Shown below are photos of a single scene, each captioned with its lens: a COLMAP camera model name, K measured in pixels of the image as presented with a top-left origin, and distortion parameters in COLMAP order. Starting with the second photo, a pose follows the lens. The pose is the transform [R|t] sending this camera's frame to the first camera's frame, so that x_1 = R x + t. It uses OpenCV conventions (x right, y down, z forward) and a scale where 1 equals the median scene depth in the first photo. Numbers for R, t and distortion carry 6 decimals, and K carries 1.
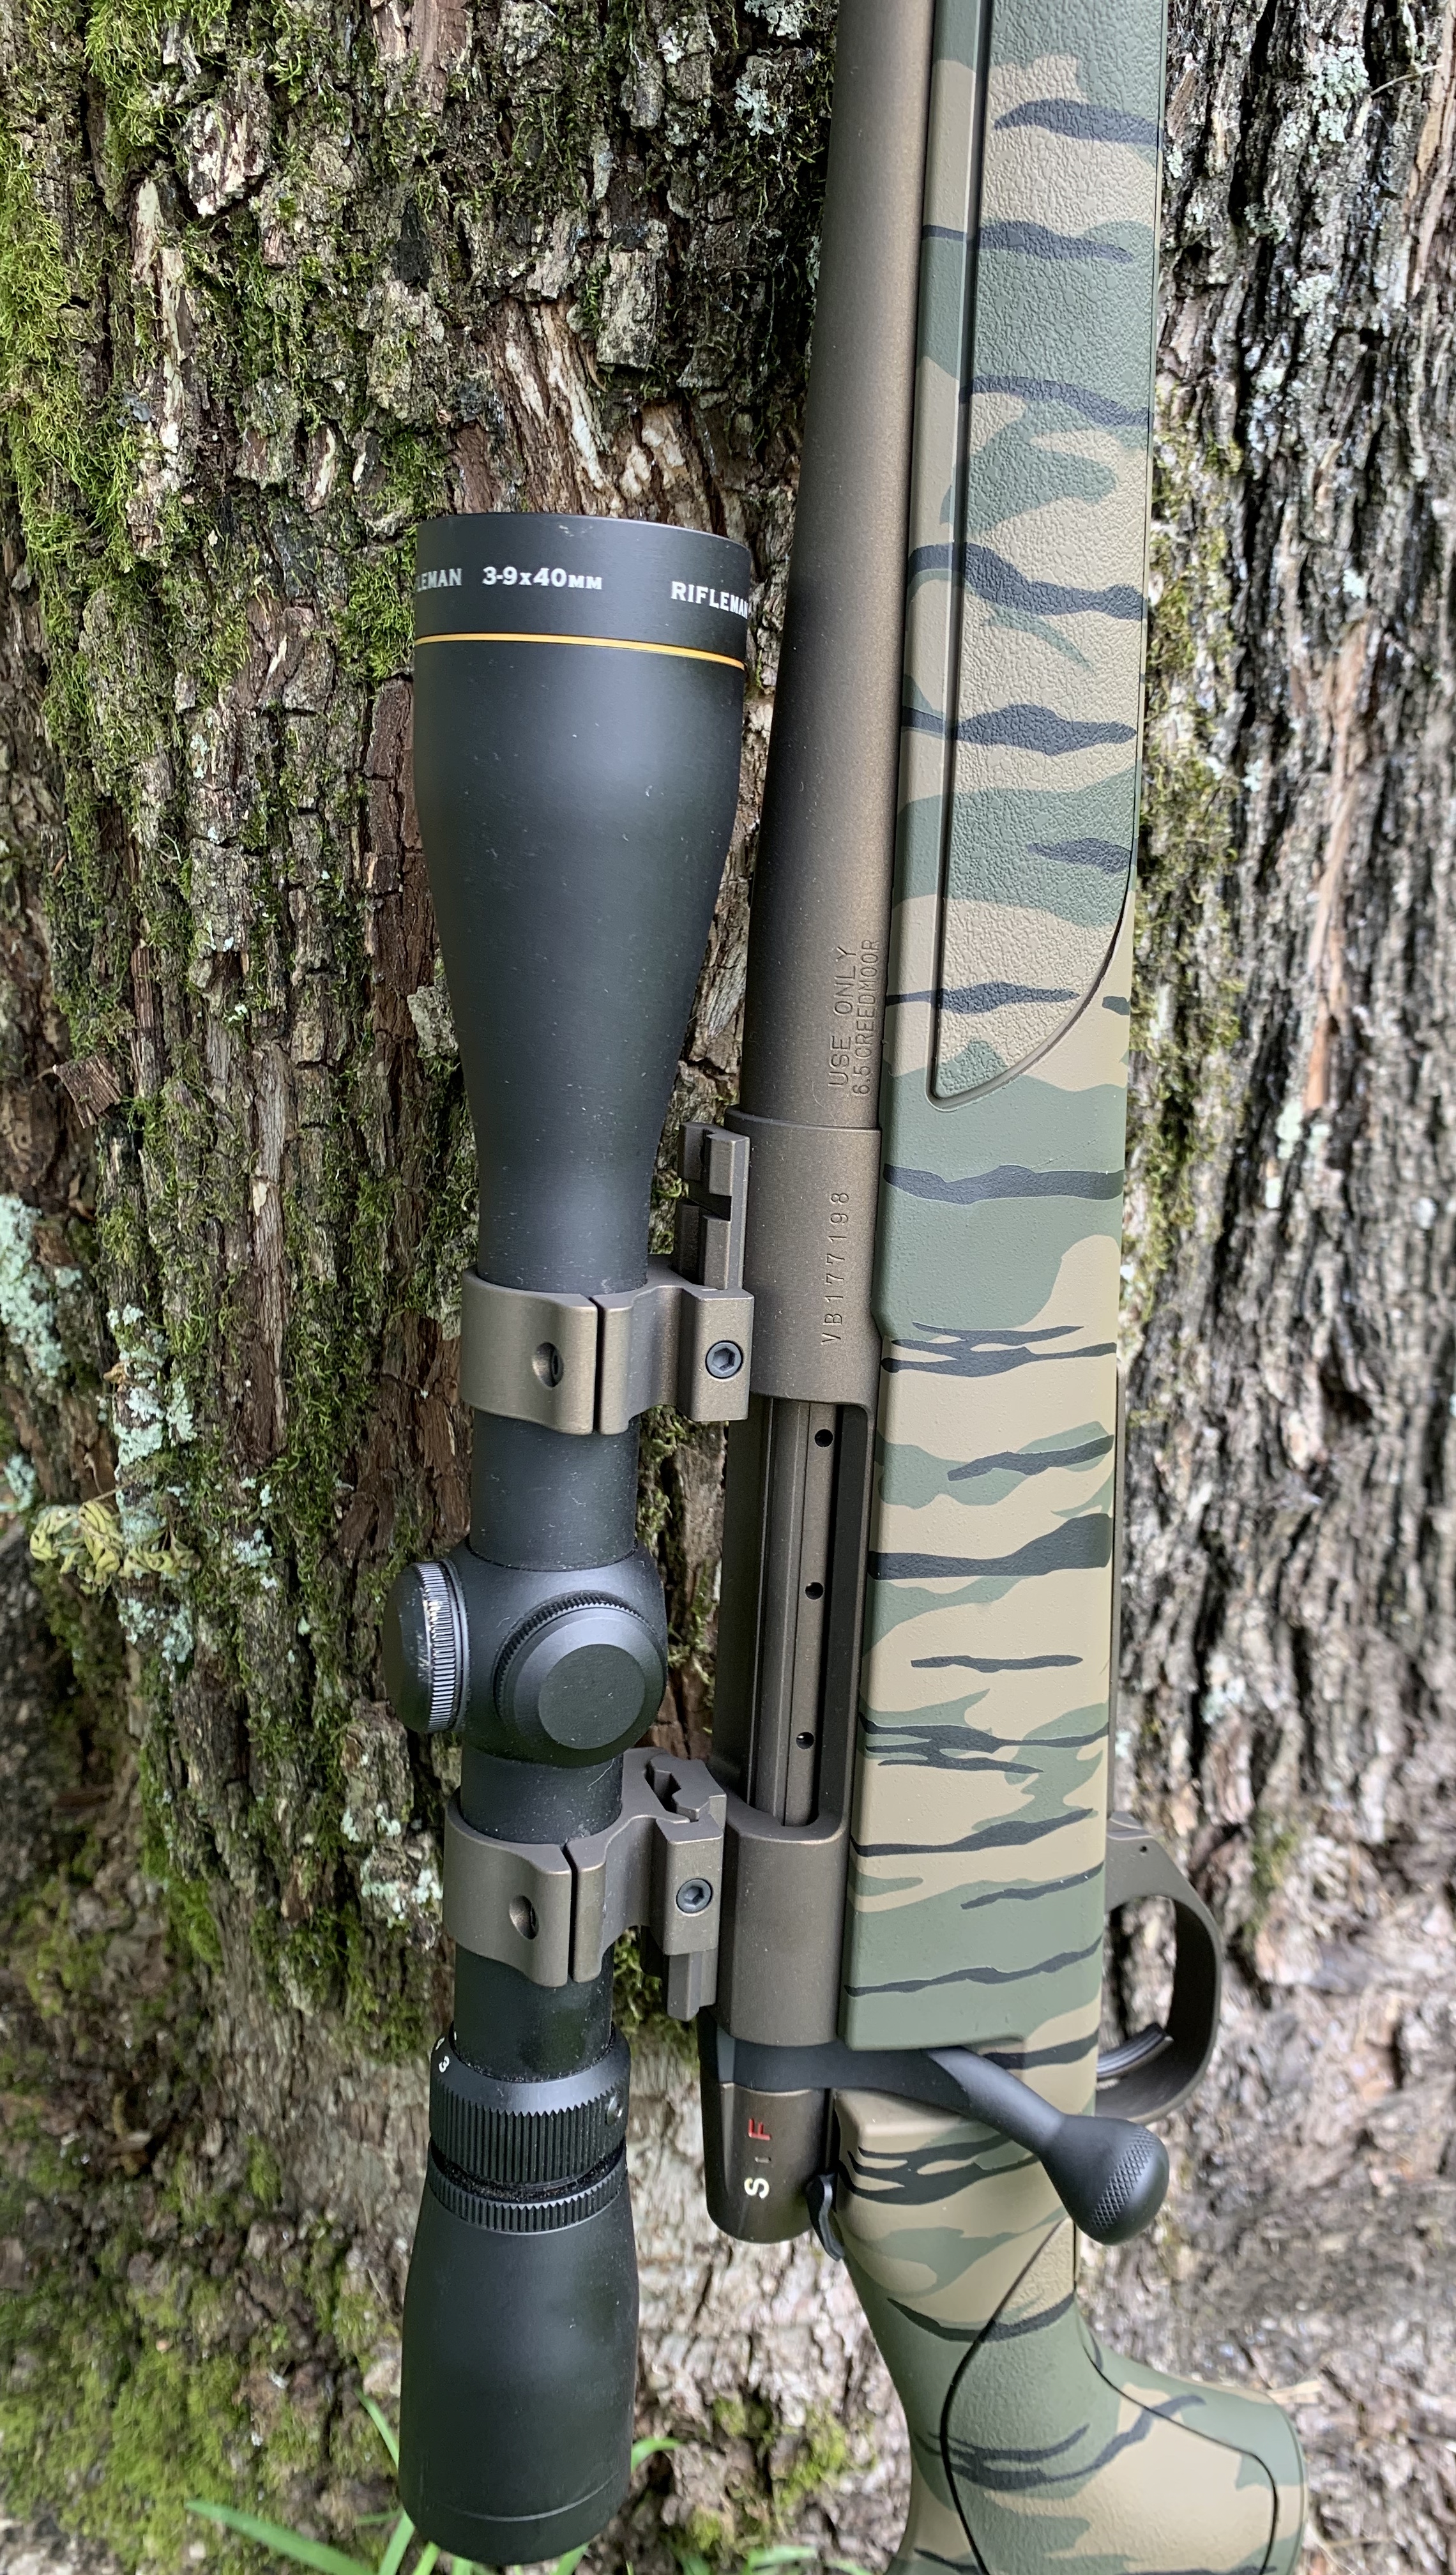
lens RADIAL K [[1996.8, 0, 792.7], [0, 1996.8, 1288.7], [0, 0, 1]] dist [-0.001462, -0.000633]
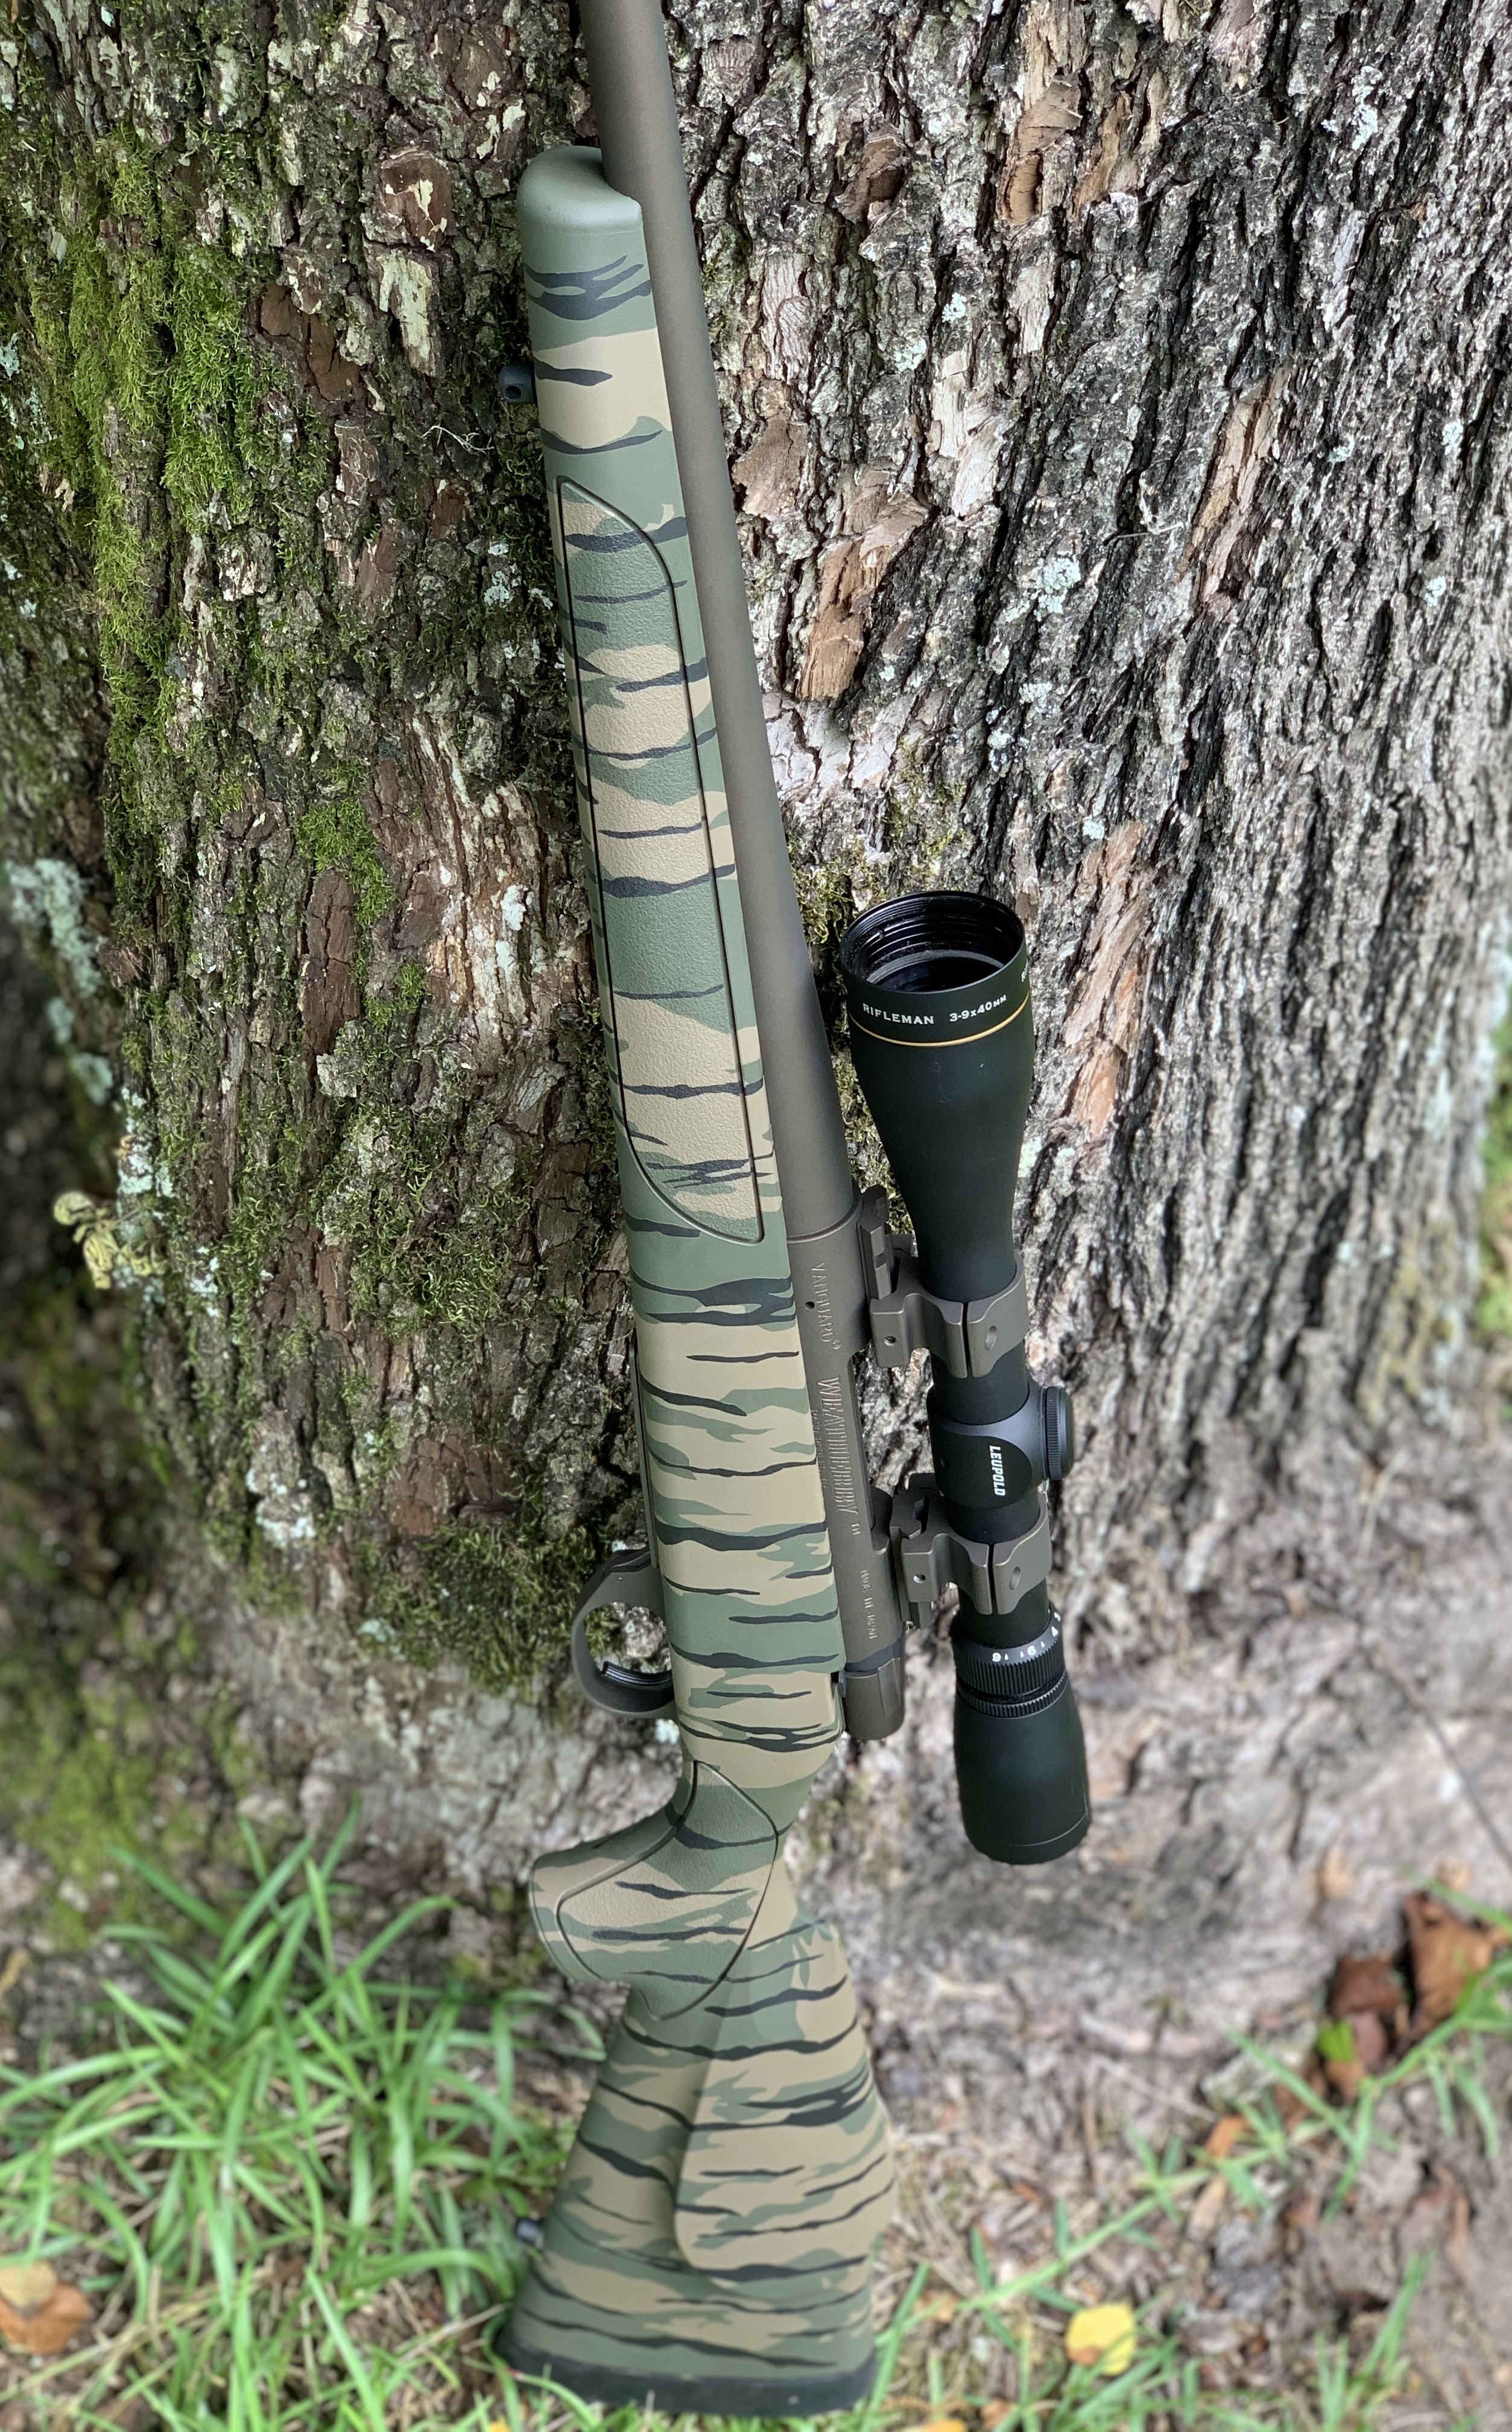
lens RADIAL K [[3680.9, 0, 813.5], [0, 3680.9, 1221.2], [0, 0, 1]] dist [-0.245011, 2.854868]
pose [[0.965371, 0.228053, -0.126696, 0.427524], [-0.164549, 0.909127, 0.382638, -0.916164], [0.202444, -0.348540, 0.915170, -1.160654]]
